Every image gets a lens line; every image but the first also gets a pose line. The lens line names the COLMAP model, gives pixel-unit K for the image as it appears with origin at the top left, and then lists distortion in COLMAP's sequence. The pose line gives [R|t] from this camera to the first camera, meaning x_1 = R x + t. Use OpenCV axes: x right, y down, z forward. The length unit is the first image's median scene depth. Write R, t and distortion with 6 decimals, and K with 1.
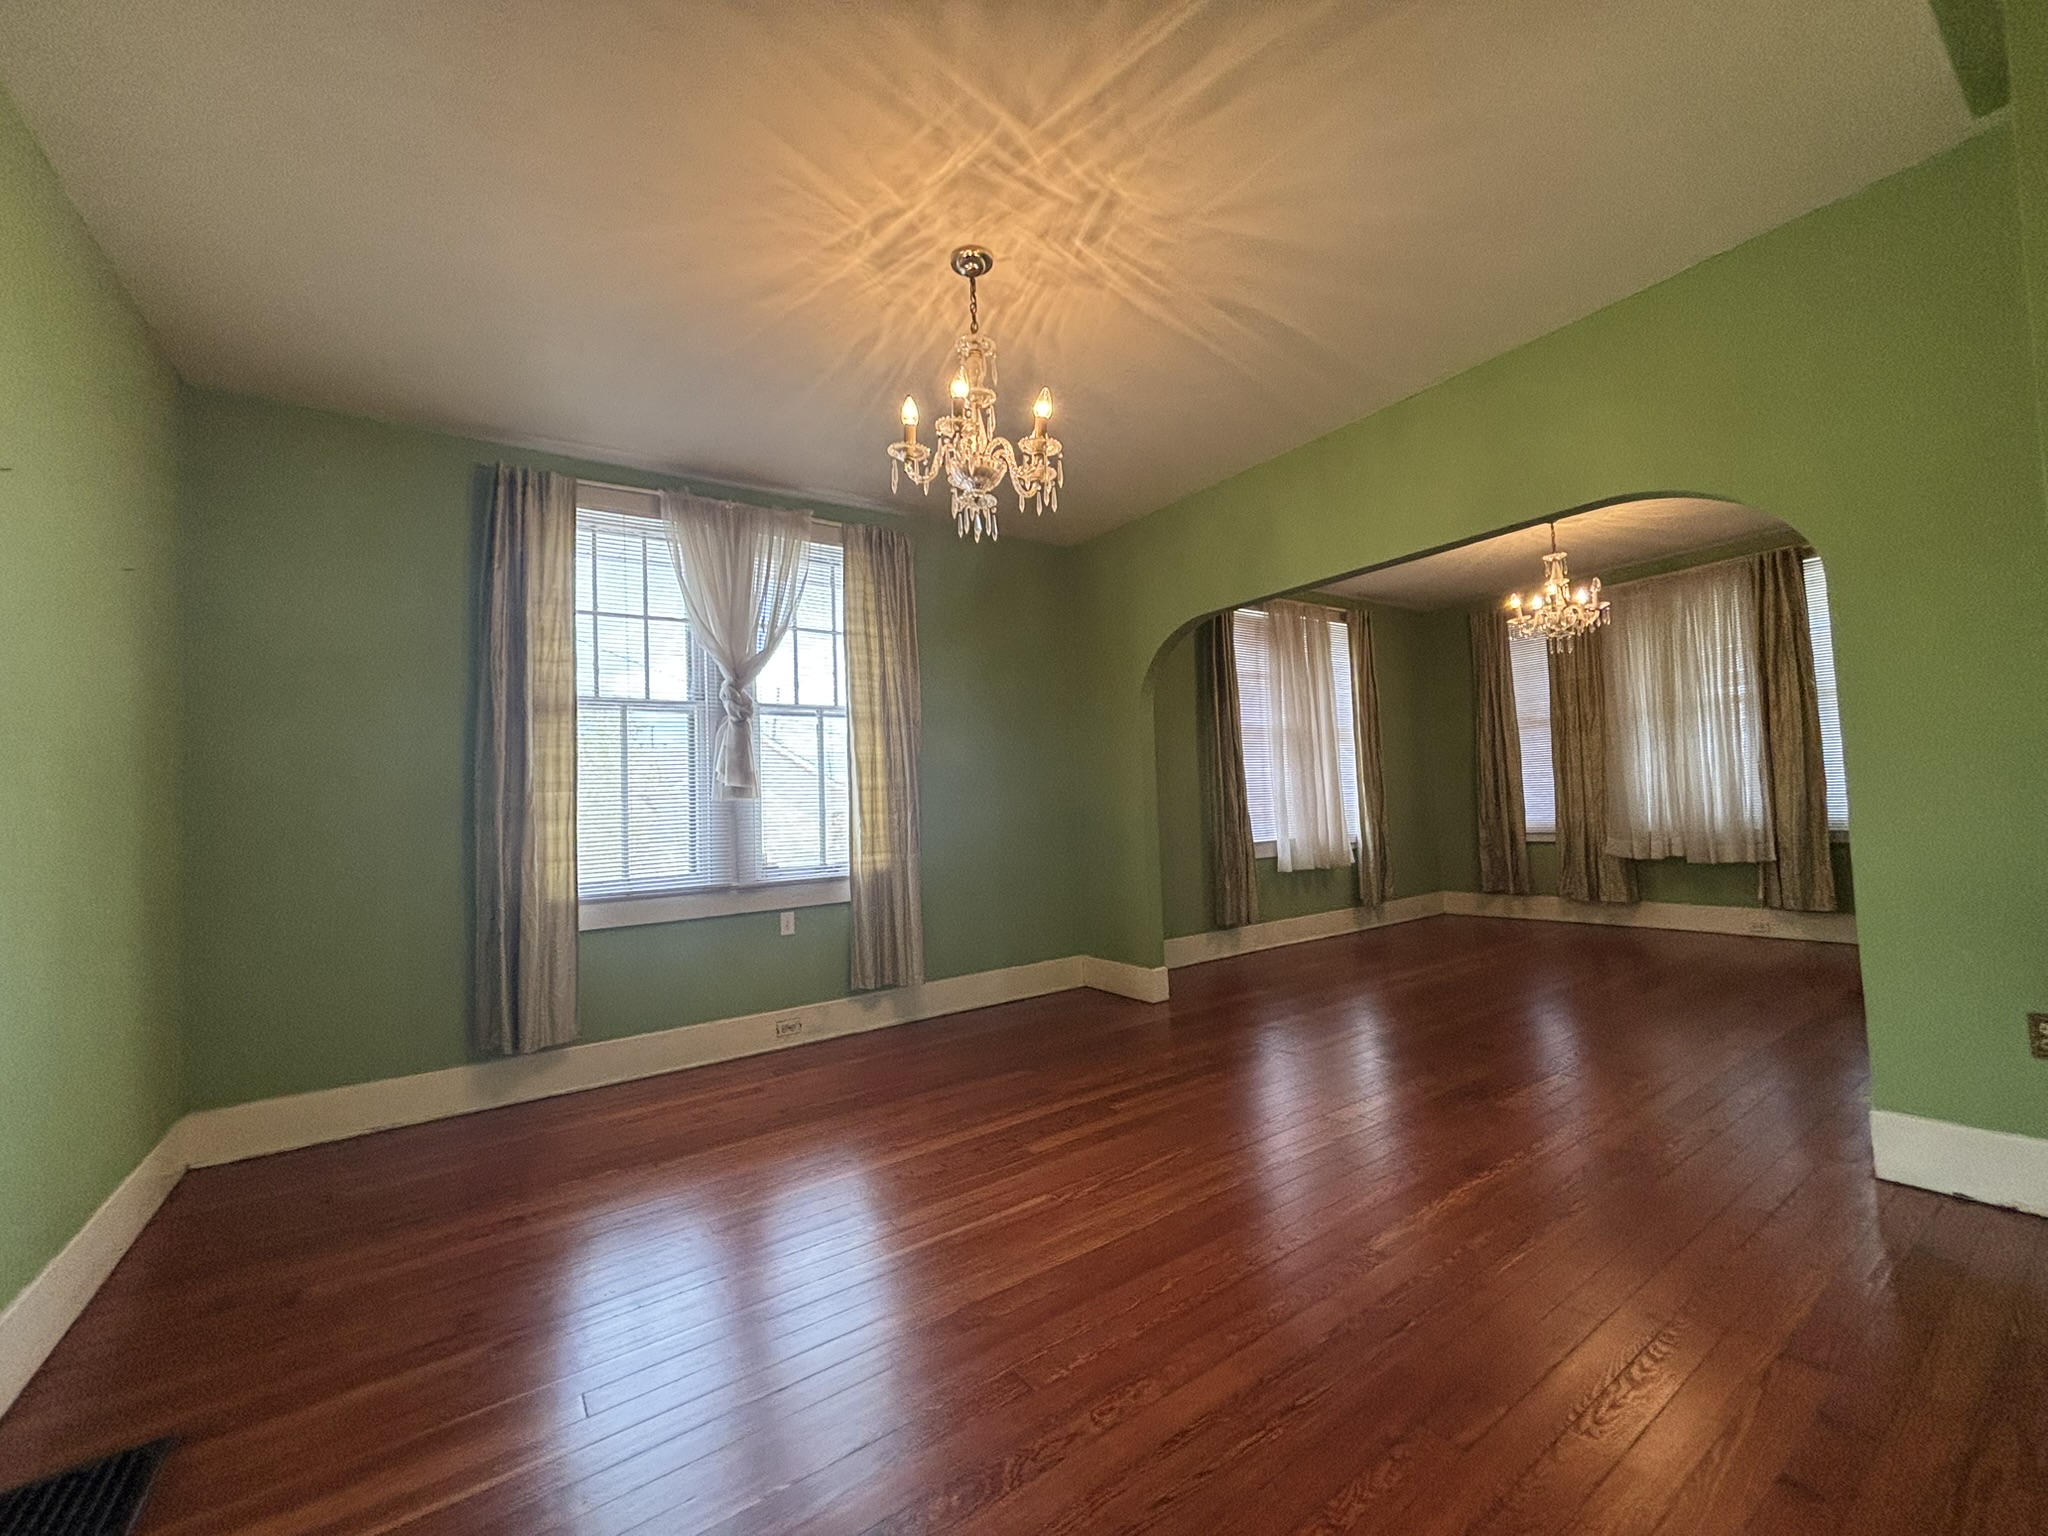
lens RADIAL K [[830.0, 0, 1023.2], [0, 830.0, 769.9], [0, 0, 1]] dist [0.007535, -0.001592]
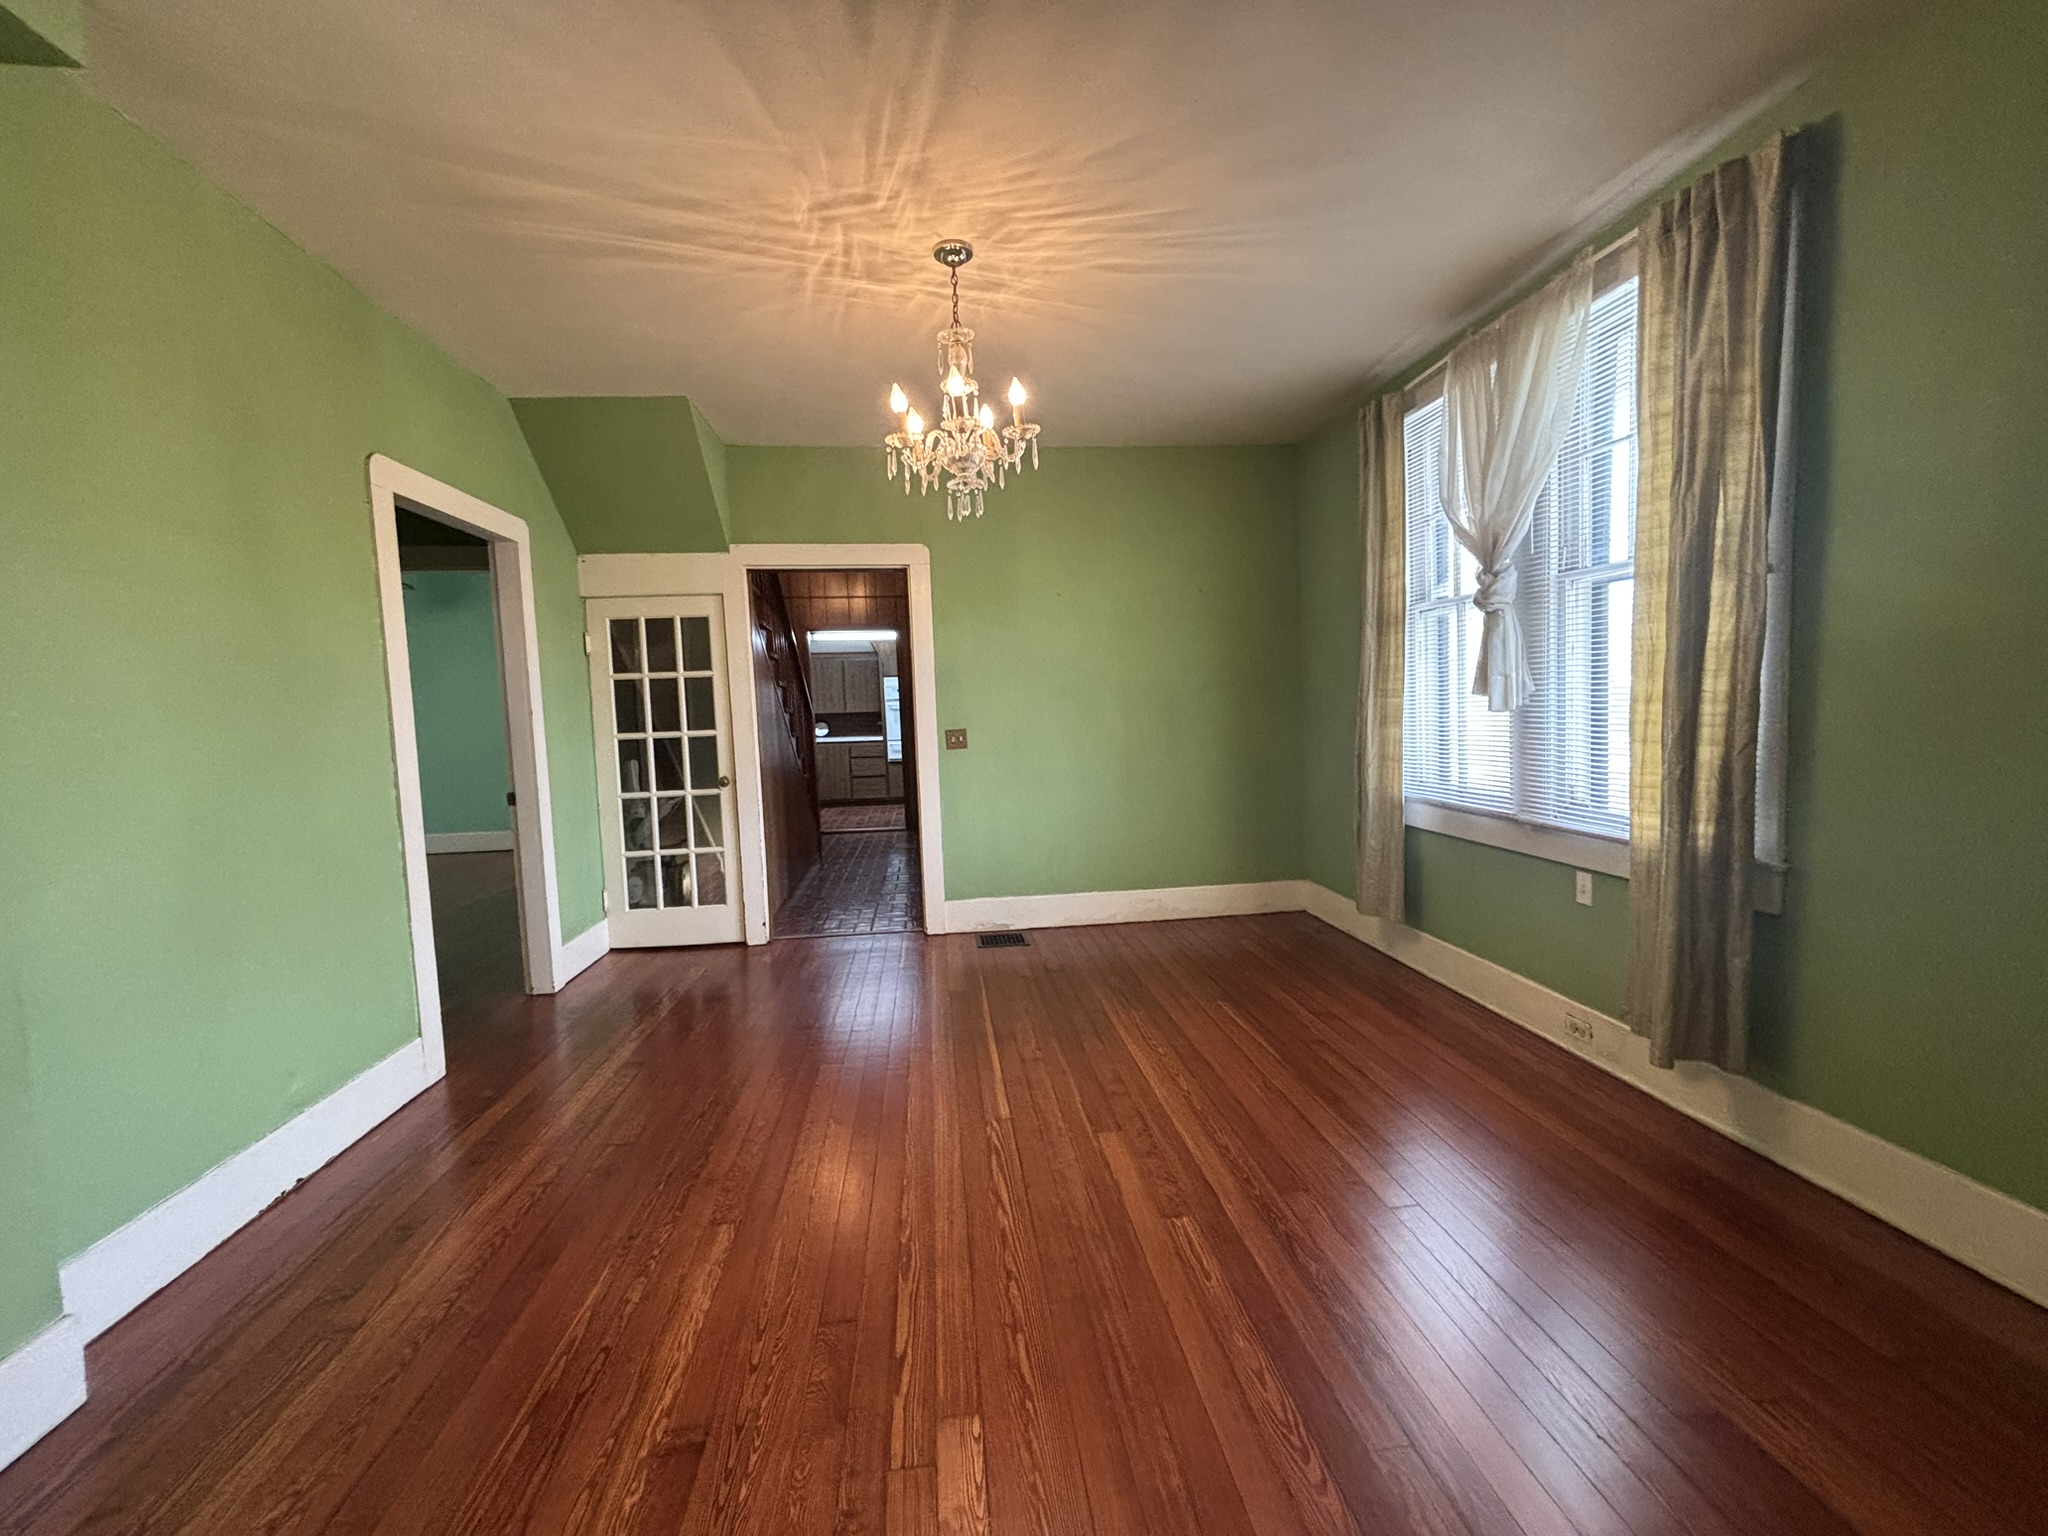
lens RADIAL K [[830.0, 0, 1014.3], [0, 830.0, 766.9], [0, 0, 1]] dist [0.007535, -0.001592]
pose [[-0.474253, 0.121046, -0.872028, 0.546613], [0.089264, 0.992010, 0.089155, -0.021937], [0.875852, -0.035559, -0.481268, 0.926478]]
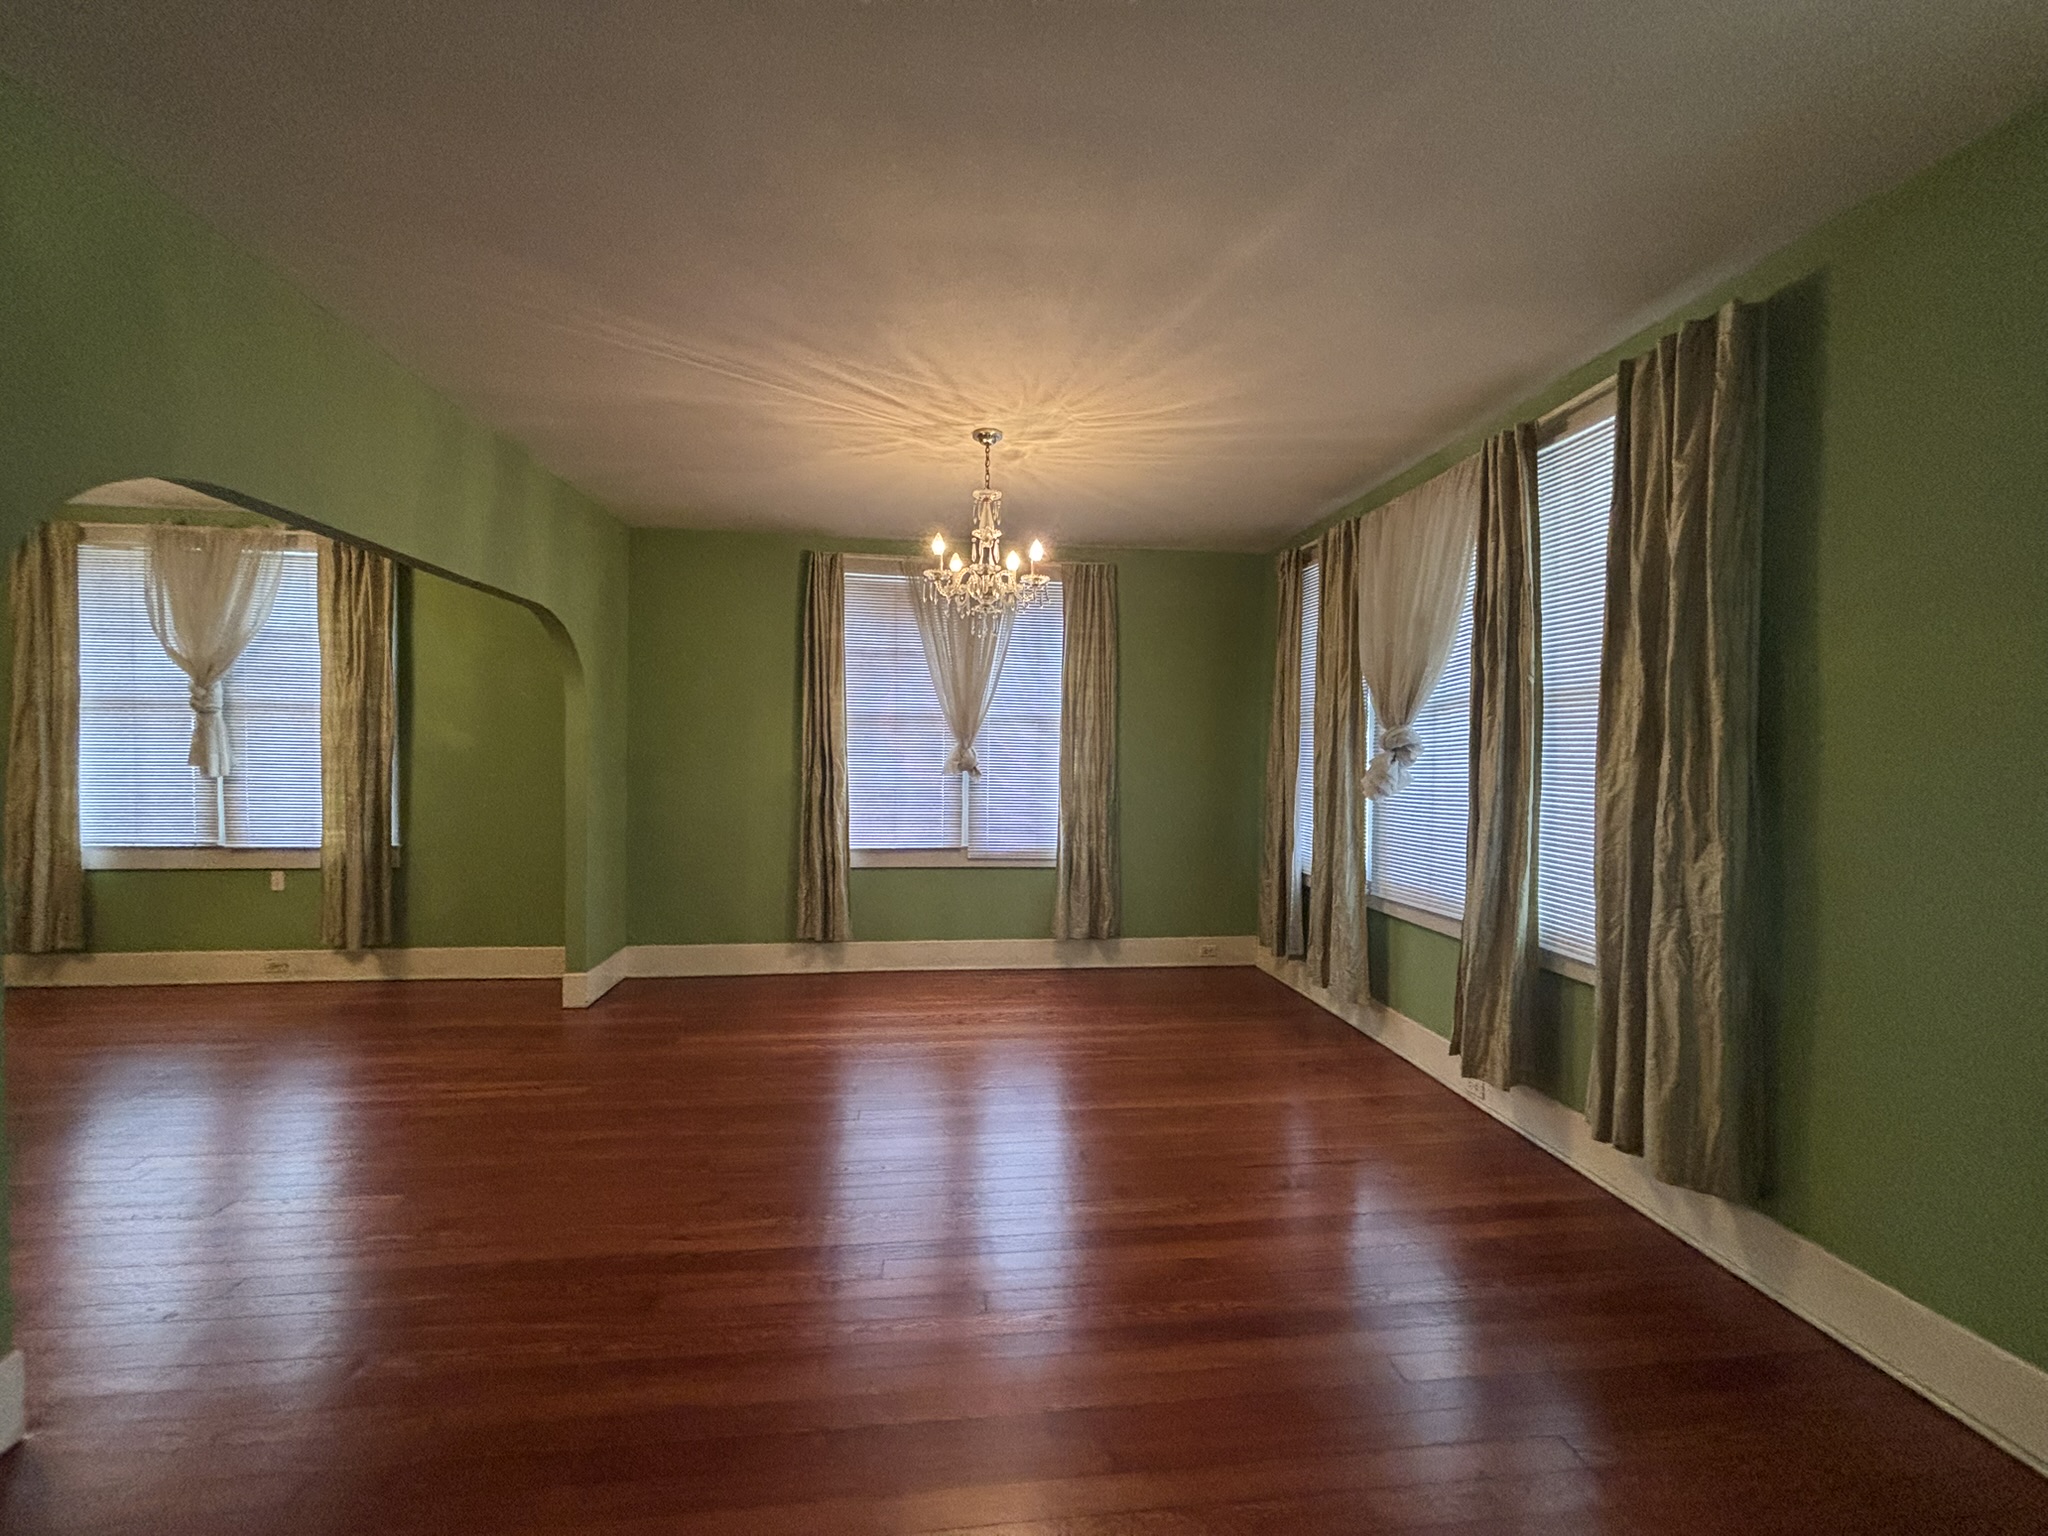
lens RADIAL K [[830.0, 0, 1006.9], [0, 830.0, 756.6], [0, 0, 1]] dist [0.007535, -0.001592]
pose [[0.874793, 0.058445, -0.480959, 1.206906], [-0.029111, 0.997245, 0.068234, -0.106171], [0.483622, -0.045689, 0.874084, 0.469816]]
